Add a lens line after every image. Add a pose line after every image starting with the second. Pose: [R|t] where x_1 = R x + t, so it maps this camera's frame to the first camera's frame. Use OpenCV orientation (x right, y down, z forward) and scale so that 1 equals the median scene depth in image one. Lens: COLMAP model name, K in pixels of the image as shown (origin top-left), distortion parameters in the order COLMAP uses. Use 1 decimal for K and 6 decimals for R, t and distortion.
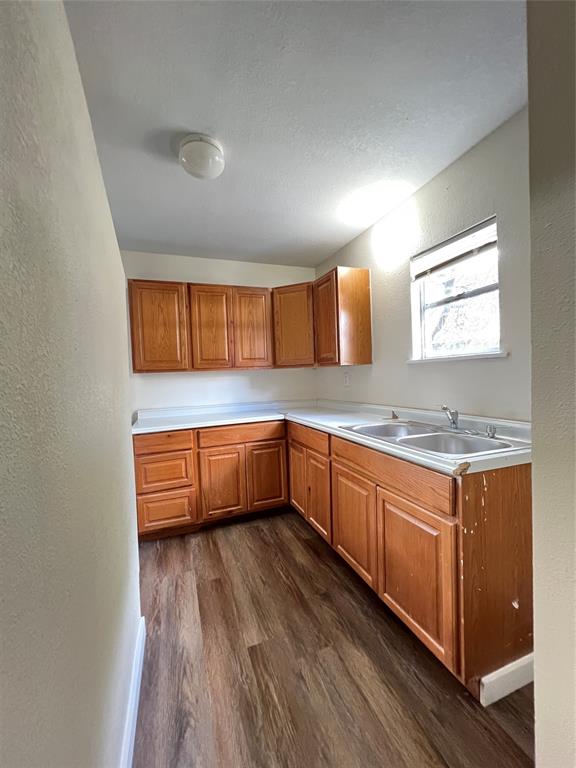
lens RADIAL K [[309.4, 0, 285.2], [0, 309.4, 384.3], [0, 0, 1]] dist [0.000552, 0.000072]
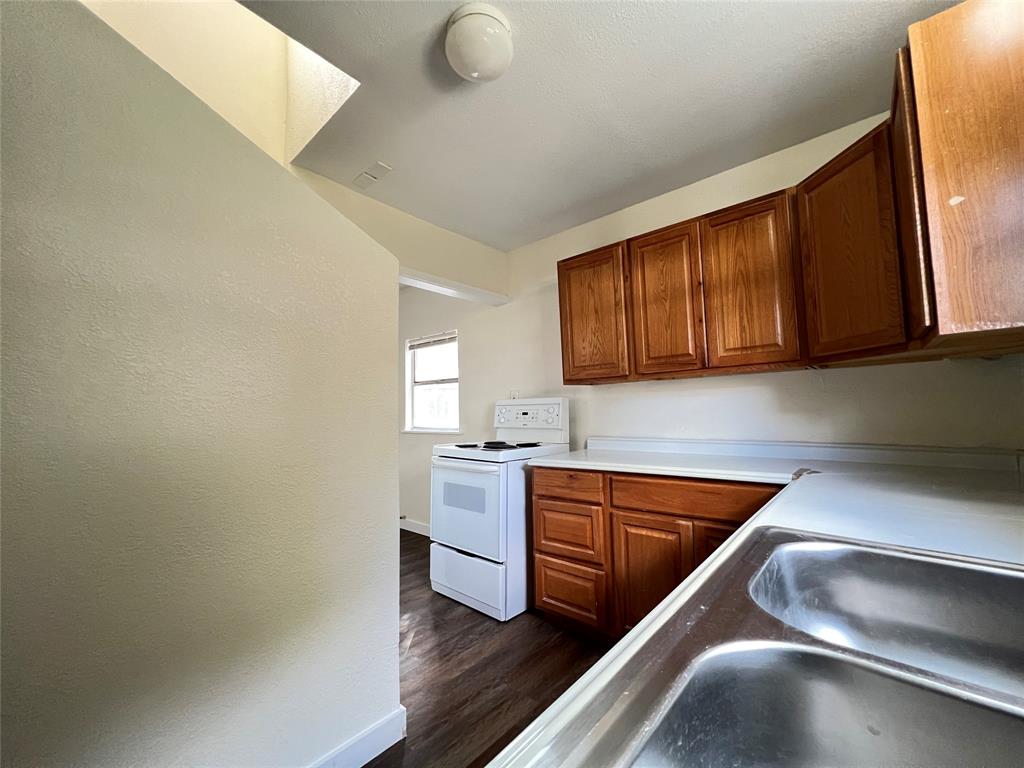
lens RADIAL K [[412.6, 0, 509.5], [0, 412.6, 383.3], [0, 0, 1]] dist [0.000552, 0.000072]
pose [[0.469067, -0.033453, -0.882529, 0.327993], [-0.019404, 0.998651, -0.048168, 0.011561], [0.882949, 0.039719, 0.467785, 0.431958]]
